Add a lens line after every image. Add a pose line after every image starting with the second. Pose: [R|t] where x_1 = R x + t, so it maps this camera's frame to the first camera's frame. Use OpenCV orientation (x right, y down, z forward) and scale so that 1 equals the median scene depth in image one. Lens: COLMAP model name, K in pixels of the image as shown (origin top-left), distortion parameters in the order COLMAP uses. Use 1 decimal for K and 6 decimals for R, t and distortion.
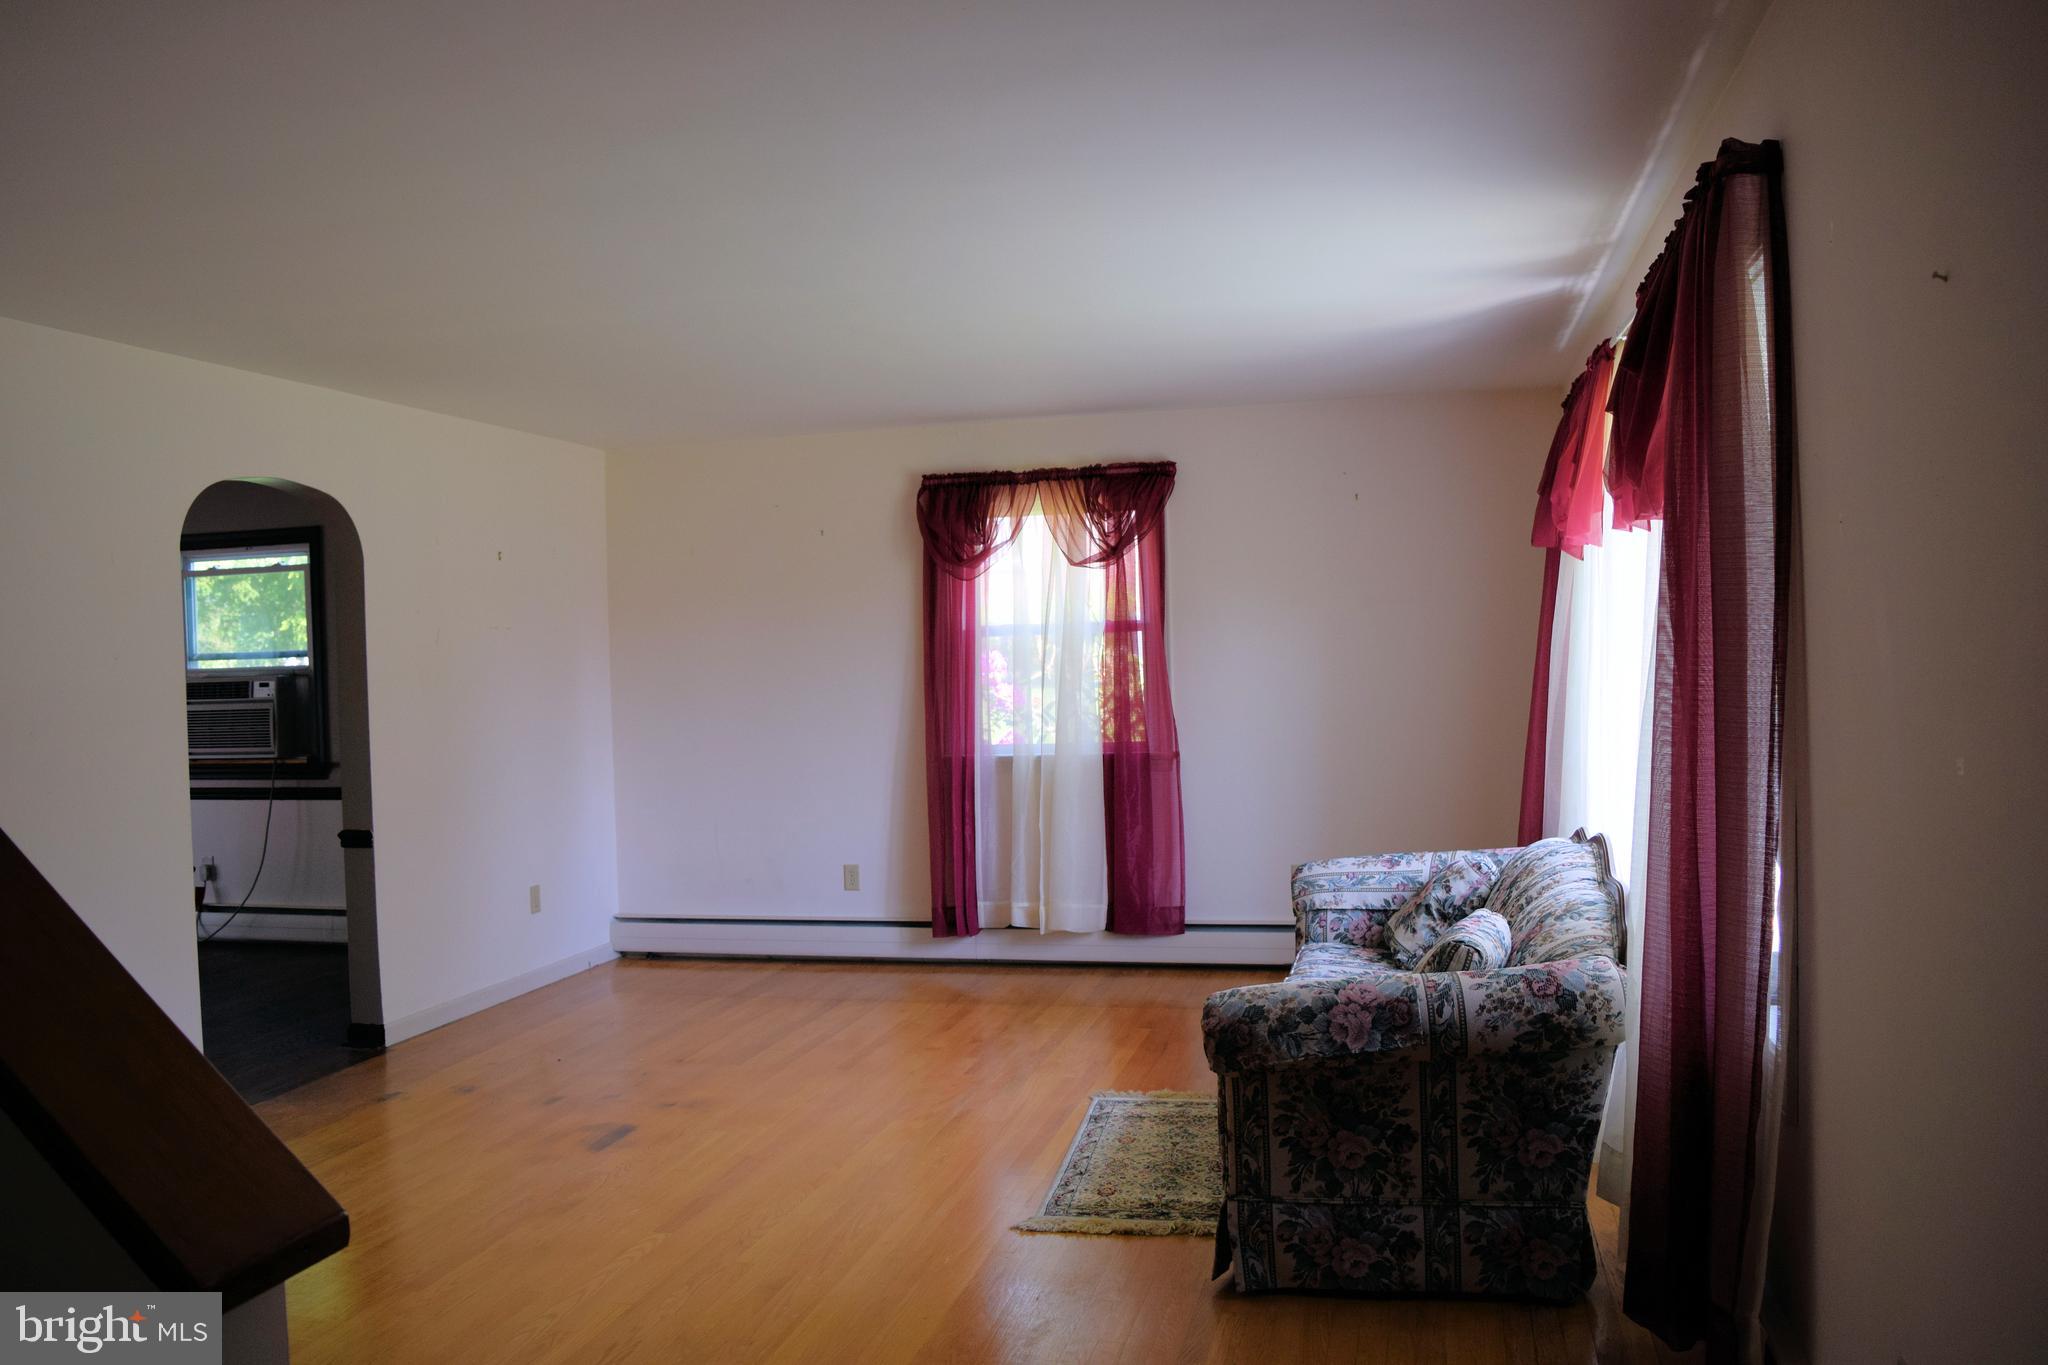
lens RADIAL K [[1690.9, 0, 1024.0], [0, 1690.9, 682.5], [0, 0, 1]] dist [-0.095046, 0.010684]
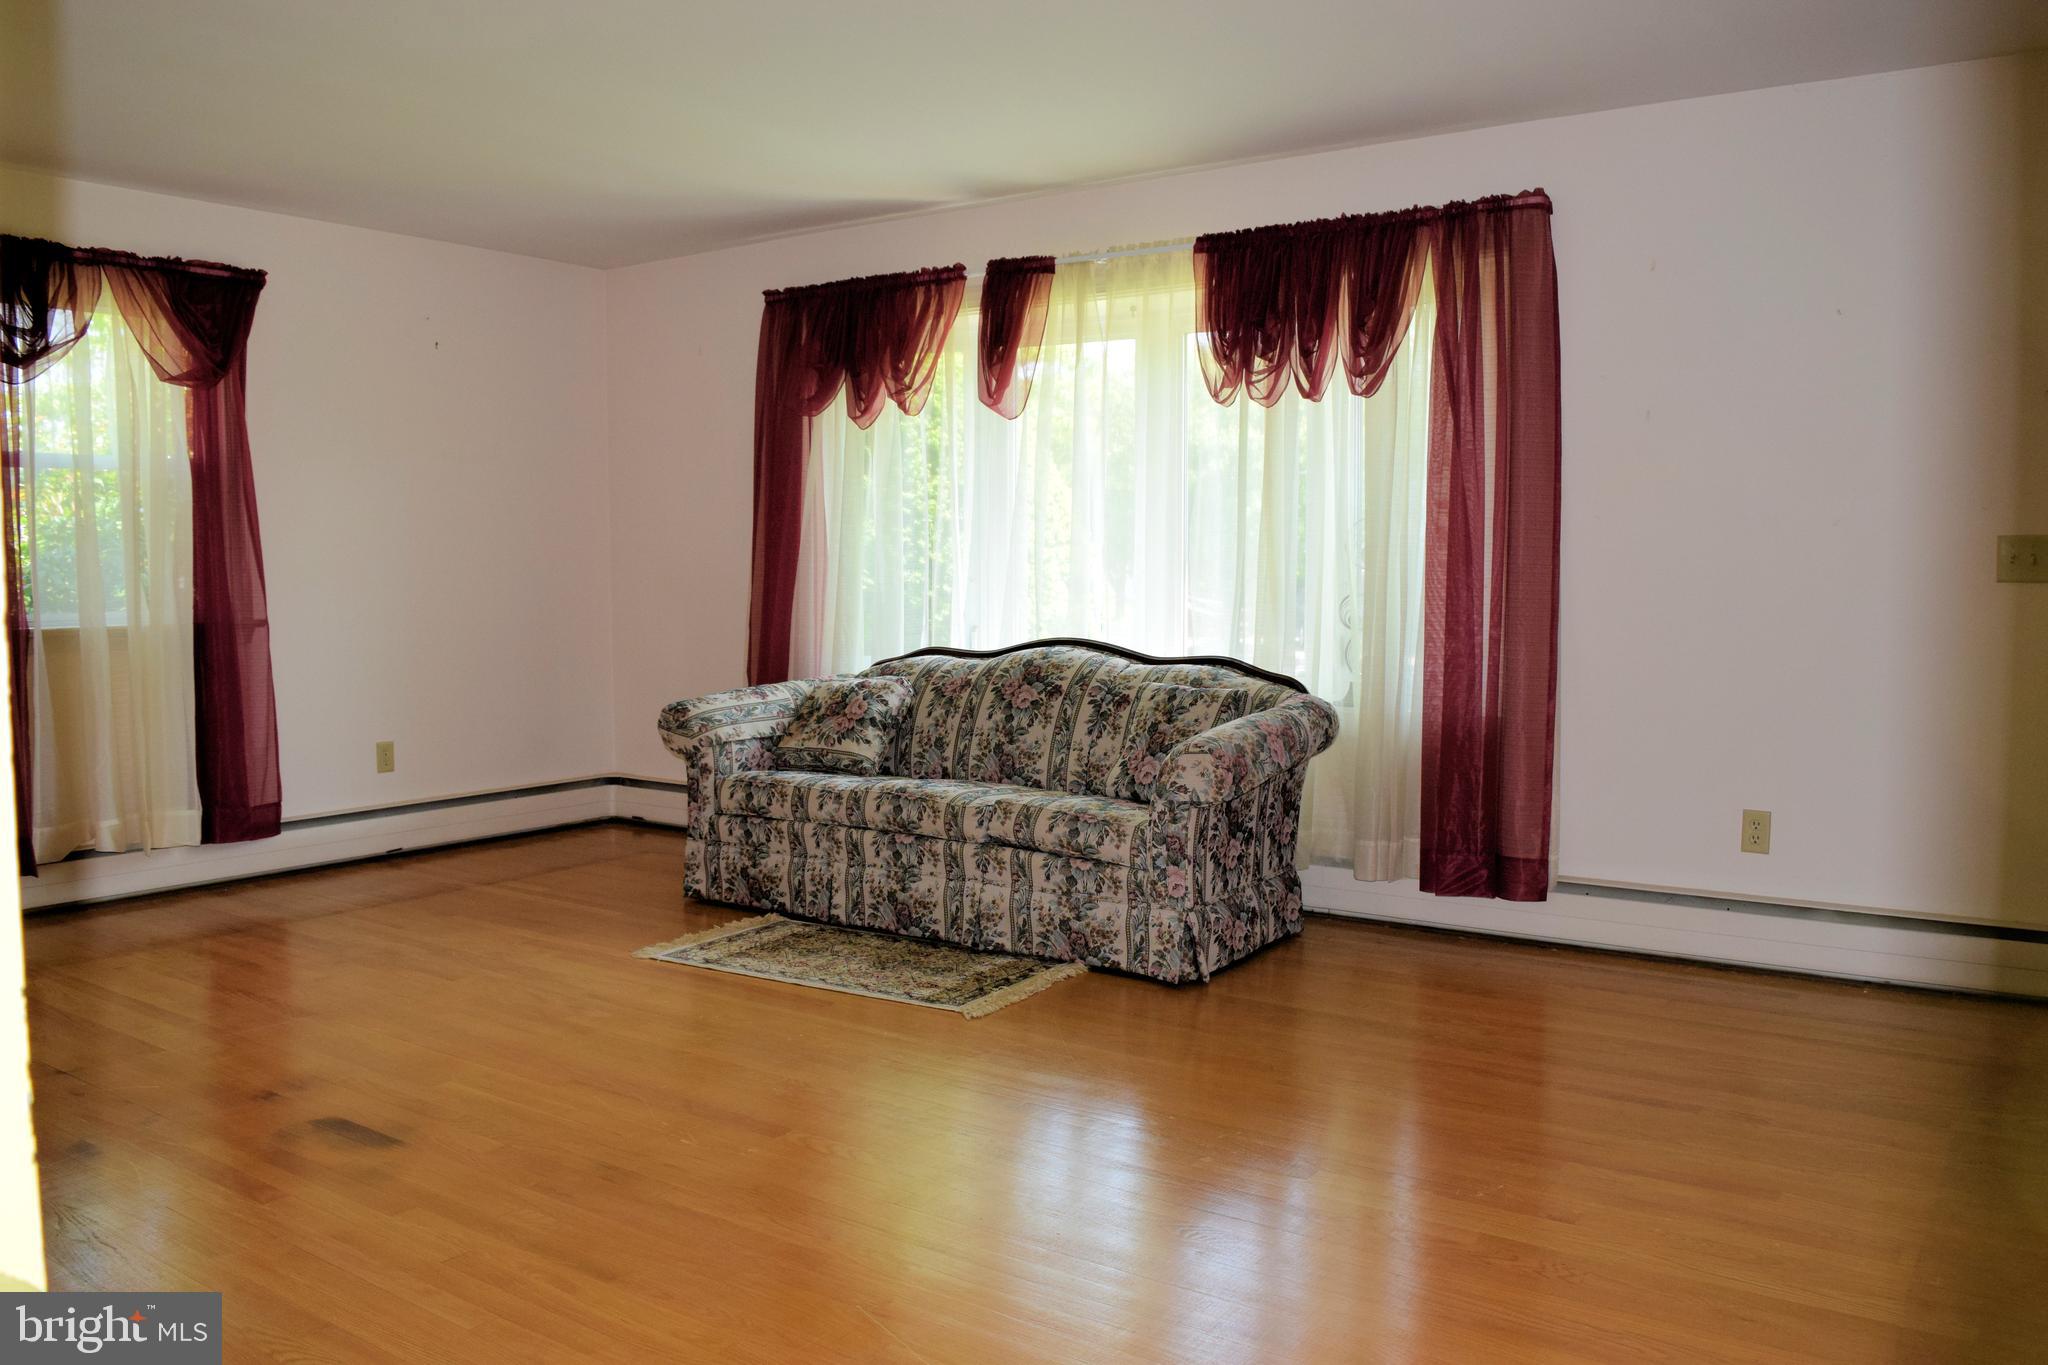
lens RADIAL K [[1690.9, 0, 1024.0], [0, 1690.9, 682.5], [0, 0, 1]] dist [-0.095046, 0.010684]
pose [[0.309457, -0.031419, 0.950394, -0.757168], [0.014190, 0.999495, 0.028422, 0.071596], [-0.950808, 0.004690, 0.309747, 0.507520]]
